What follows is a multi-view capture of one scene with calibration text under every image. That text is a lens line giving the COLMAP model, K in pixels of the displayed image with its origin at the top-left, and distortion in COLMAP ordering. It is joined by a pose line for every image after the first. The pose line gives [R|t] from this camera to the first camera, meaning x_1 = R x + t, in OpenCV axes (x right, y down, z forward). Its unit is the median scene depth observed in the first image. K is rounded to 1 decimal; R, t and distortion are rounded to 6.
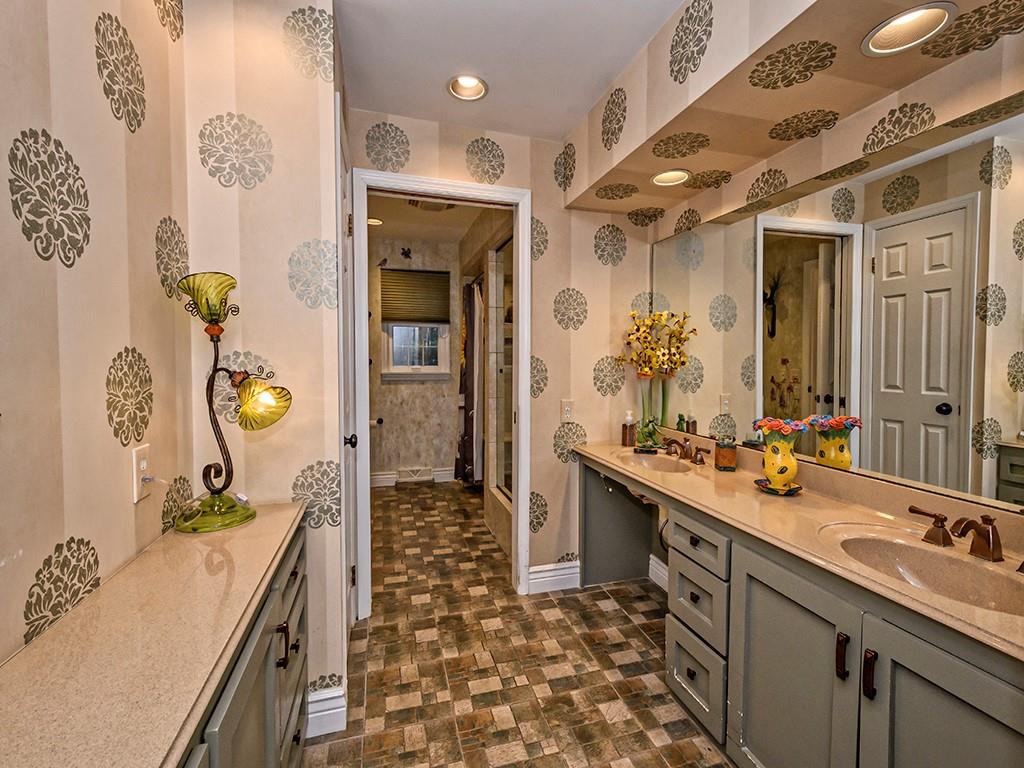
lens RADIAL K [[449.1, 0, 506.6], [0, 449.1, 384.3], [0, 0, 1]] dist [0.001110, -0.000790]
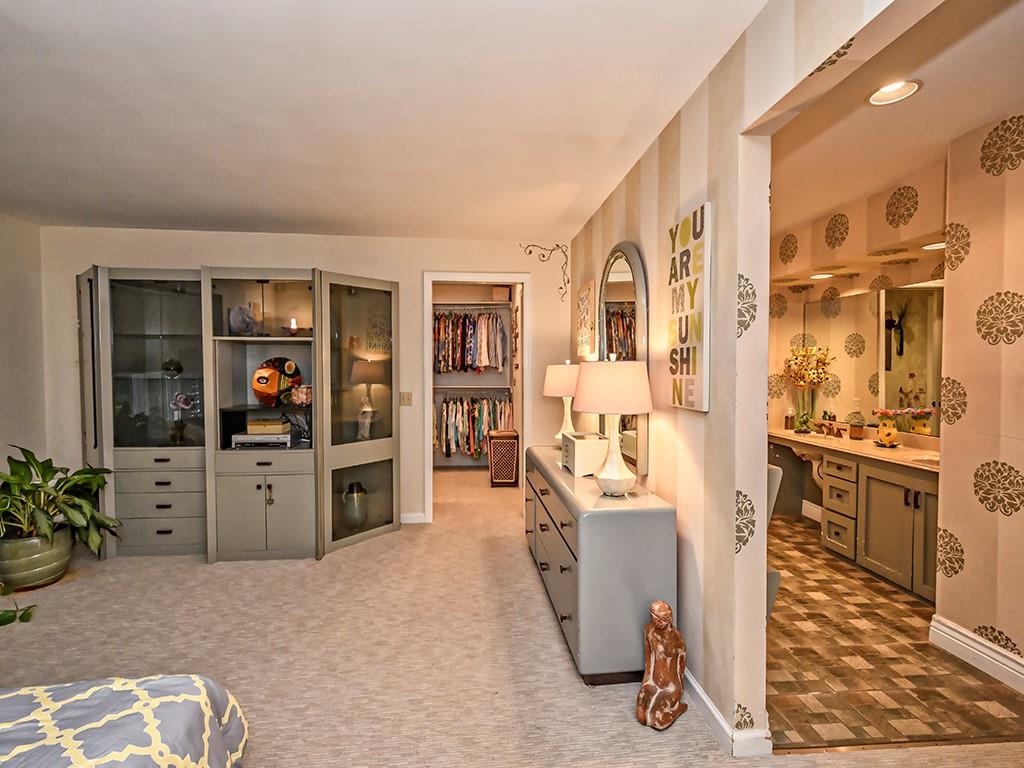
lens RADIAL K [[449.1, 0, 516.8], [0, 449.1, 385.9], [0, 0, 1]] dist [0.001110, -0.000790]
pose [[0.980407, 0.007016, -0.196857, -0.390900], [-0.010403, 0.999815, -0.016178, 0.016617], [0.196707, 0.017909, 0.980299, -0.820889]]
